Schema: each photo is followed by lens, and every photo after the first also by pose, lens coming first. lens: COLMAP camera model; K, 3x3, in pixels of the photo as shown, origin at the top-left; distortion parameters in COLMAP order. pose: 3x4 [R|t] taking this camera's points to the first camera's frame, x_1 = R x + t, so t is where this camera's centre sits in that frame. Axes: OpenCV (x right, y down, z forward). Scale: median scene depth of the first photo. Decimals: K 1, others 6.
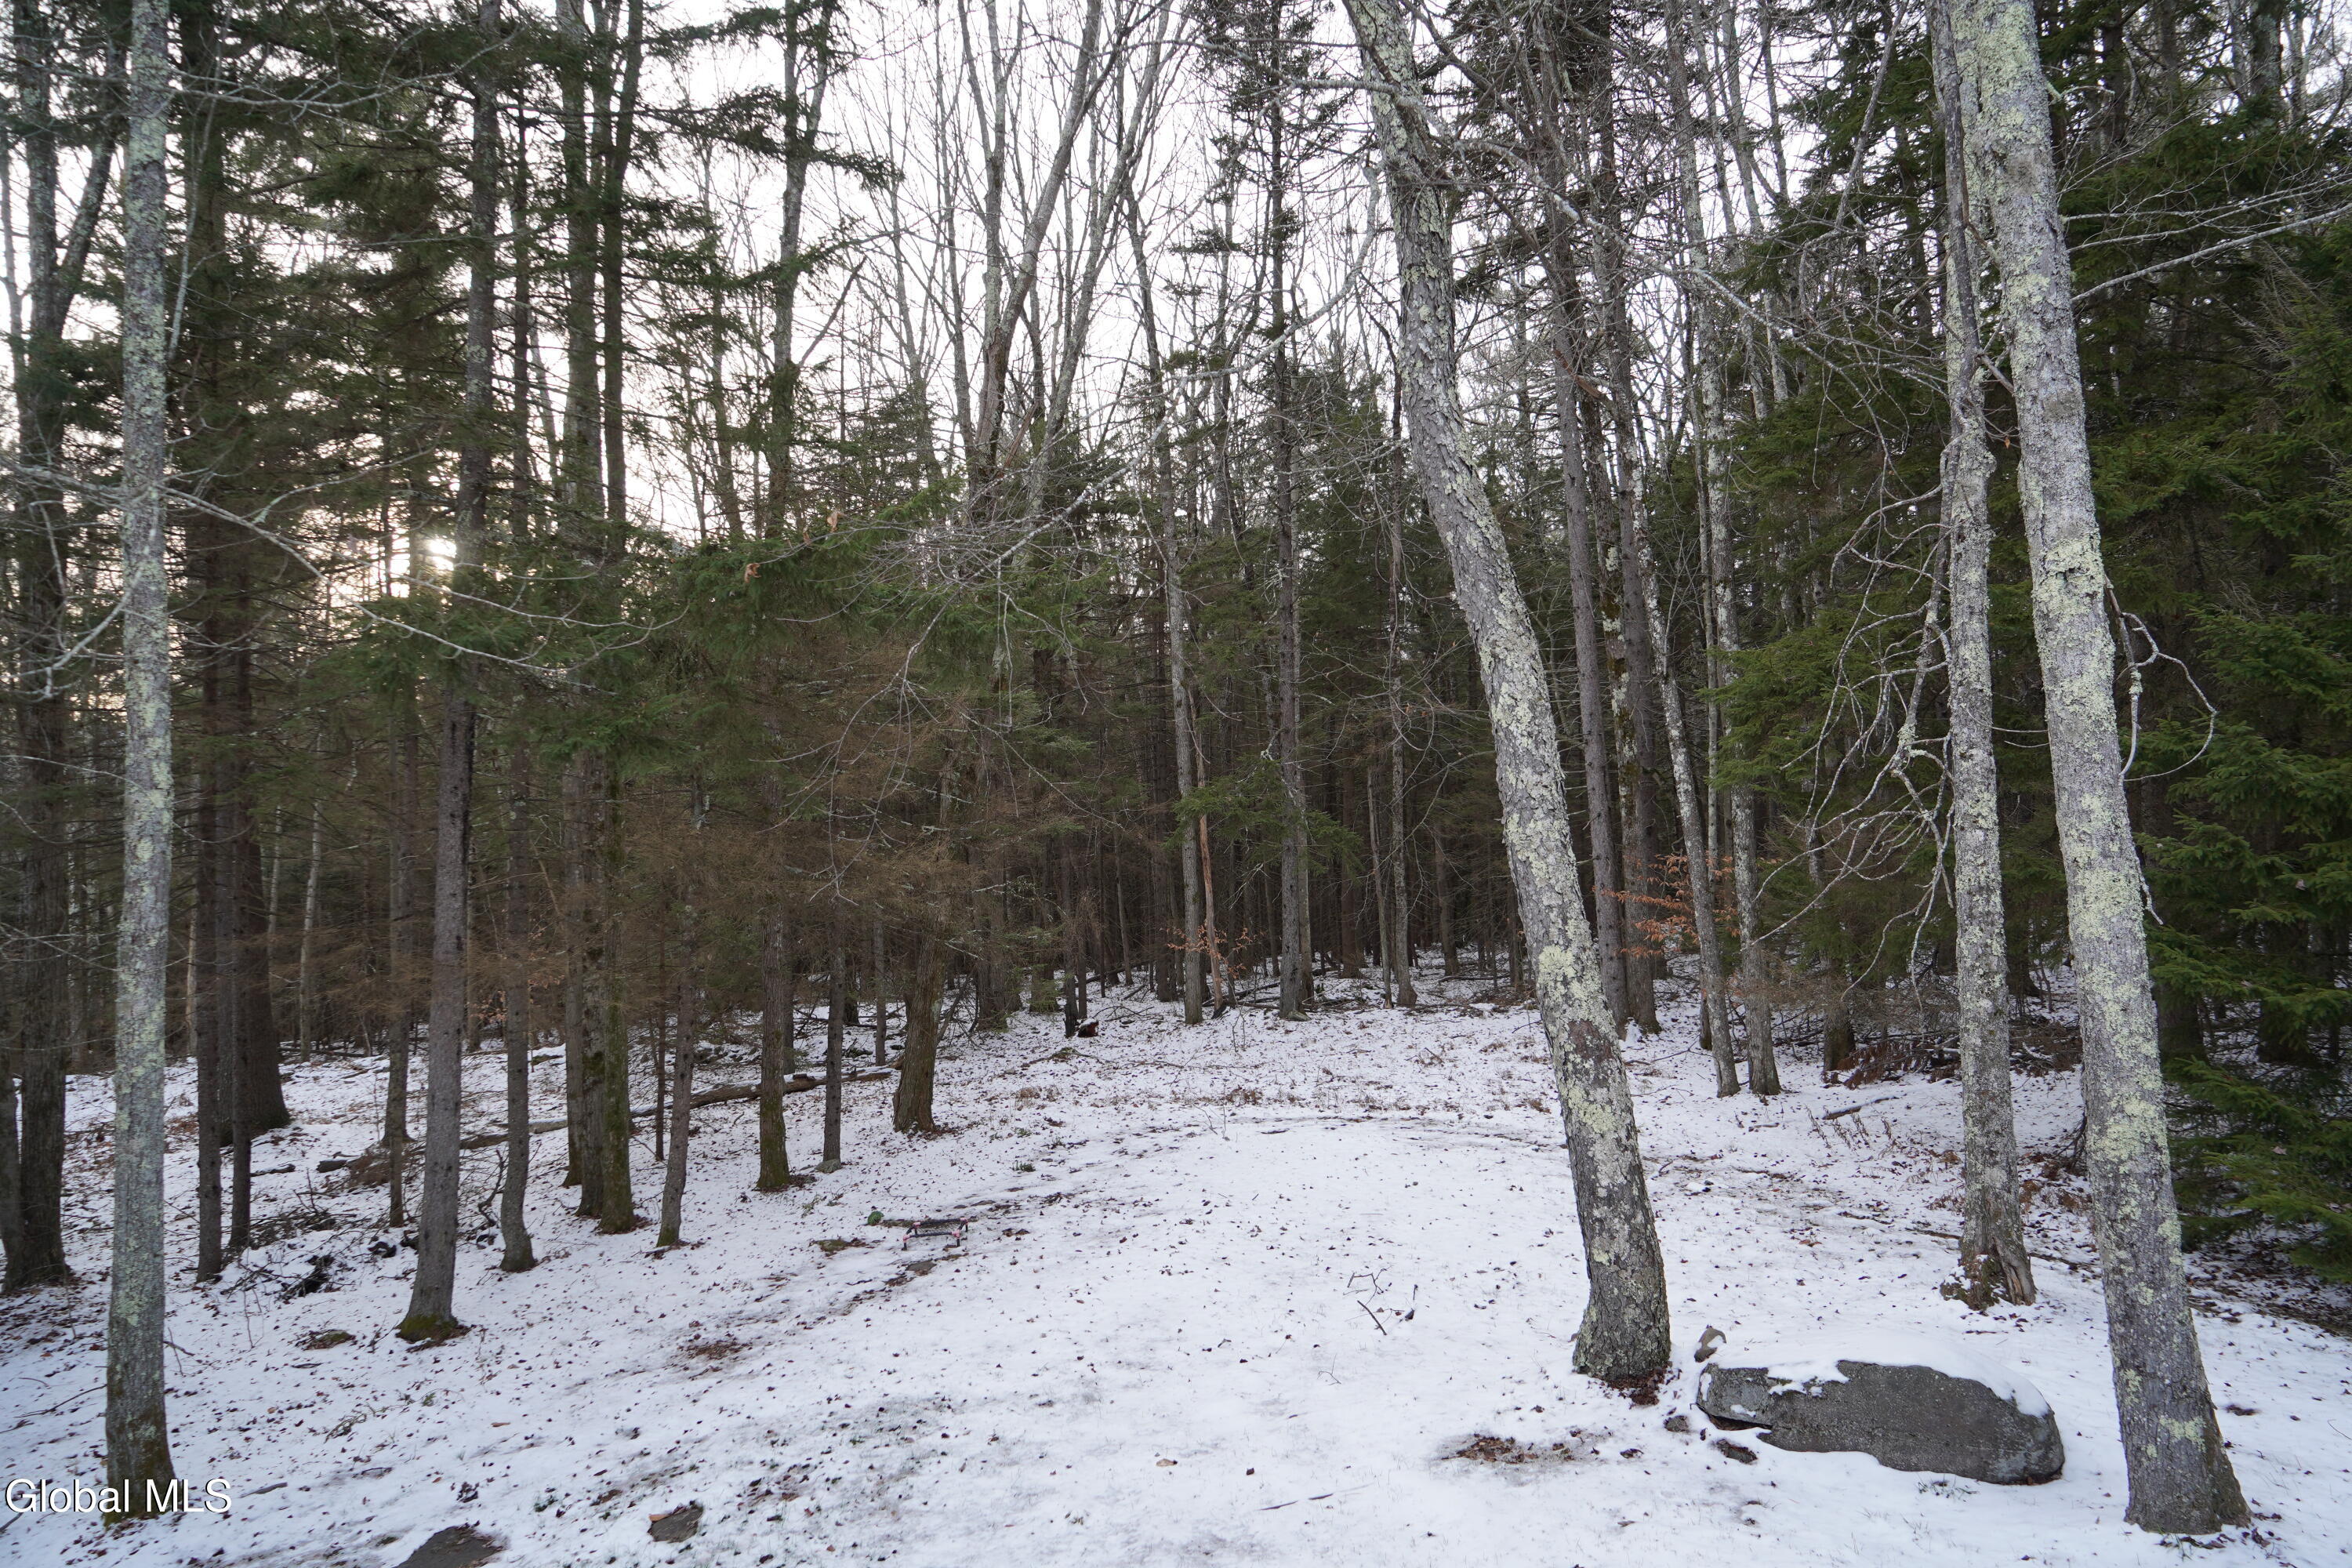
lens RADIAL K [[1584.5, 0, 1180.4], [0, 1584.5, 786.4], [0, 0, 1]] dist [-0.003329, 0.000255]
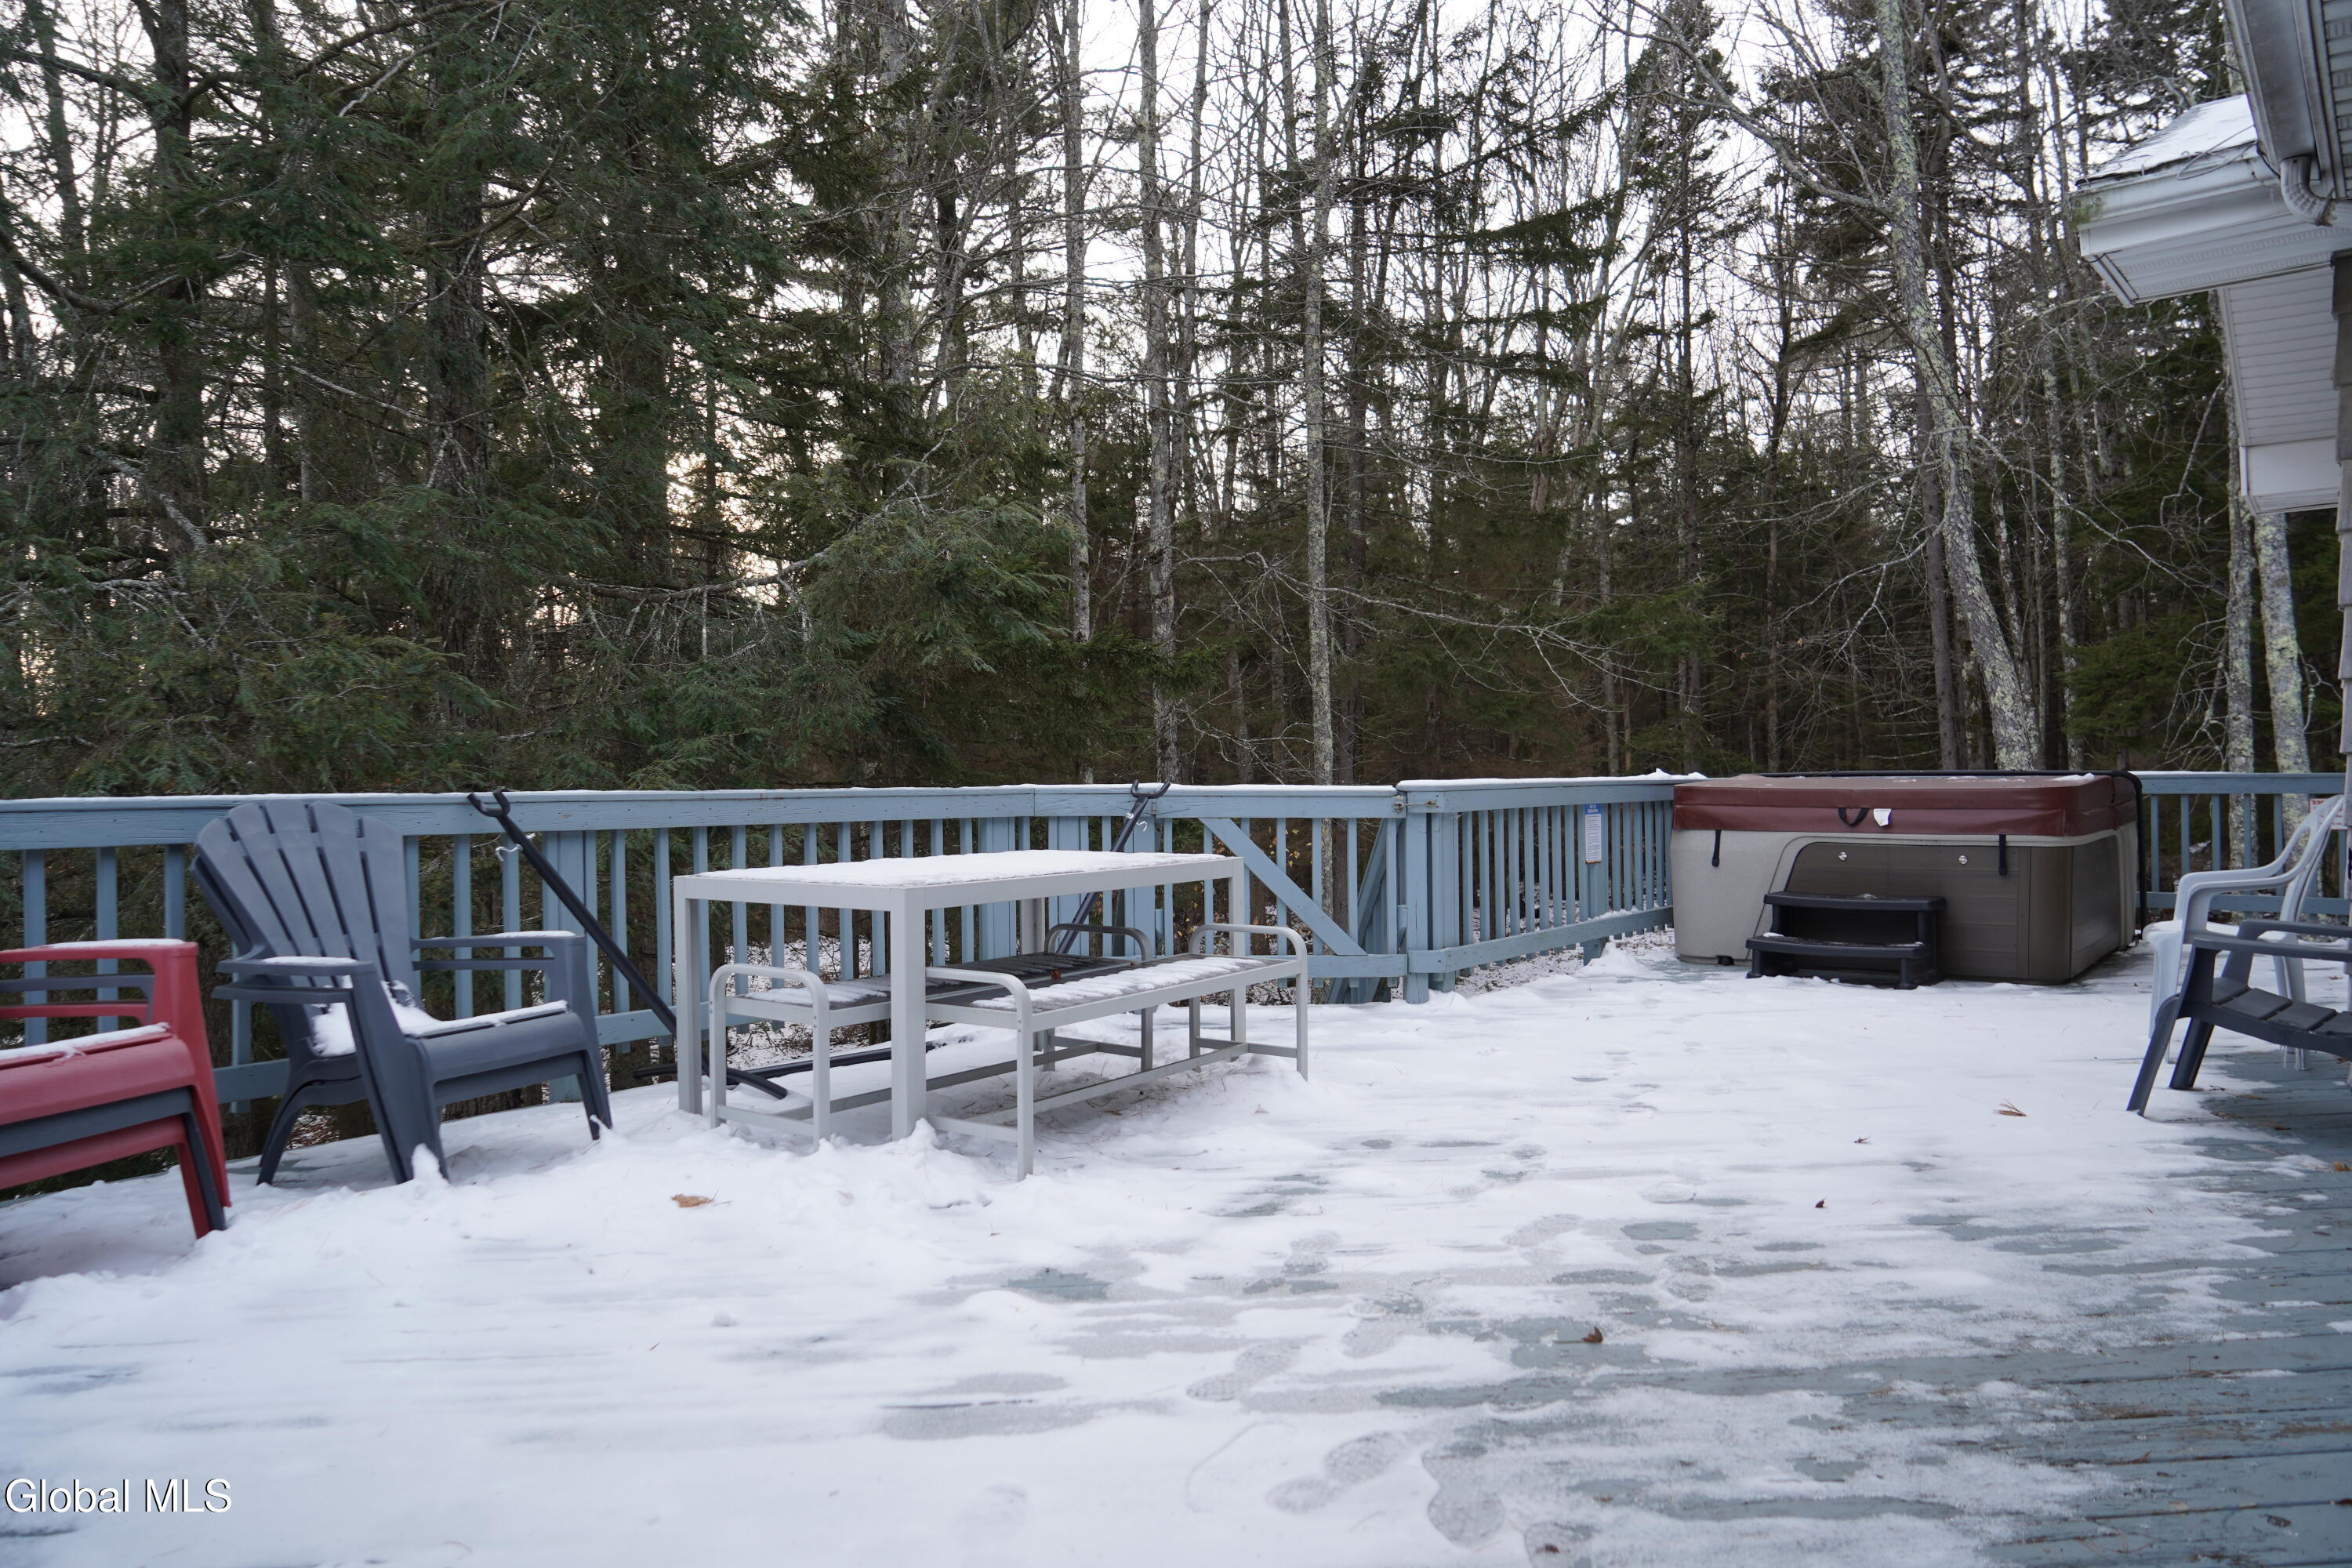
lens RADIAL K [[1584.5, 0, 1170.8], [0, 1584.5, 779.3], [0, 0, 1]] dist [-0.003329, 0.000255]
pose [[0.991387, 0.000823, -0.130964, -0.774535], [0.003270, 0.999513, 0.031034, -0.013782], [0.130925, -0.031195, 0.990901, -1.559466]]
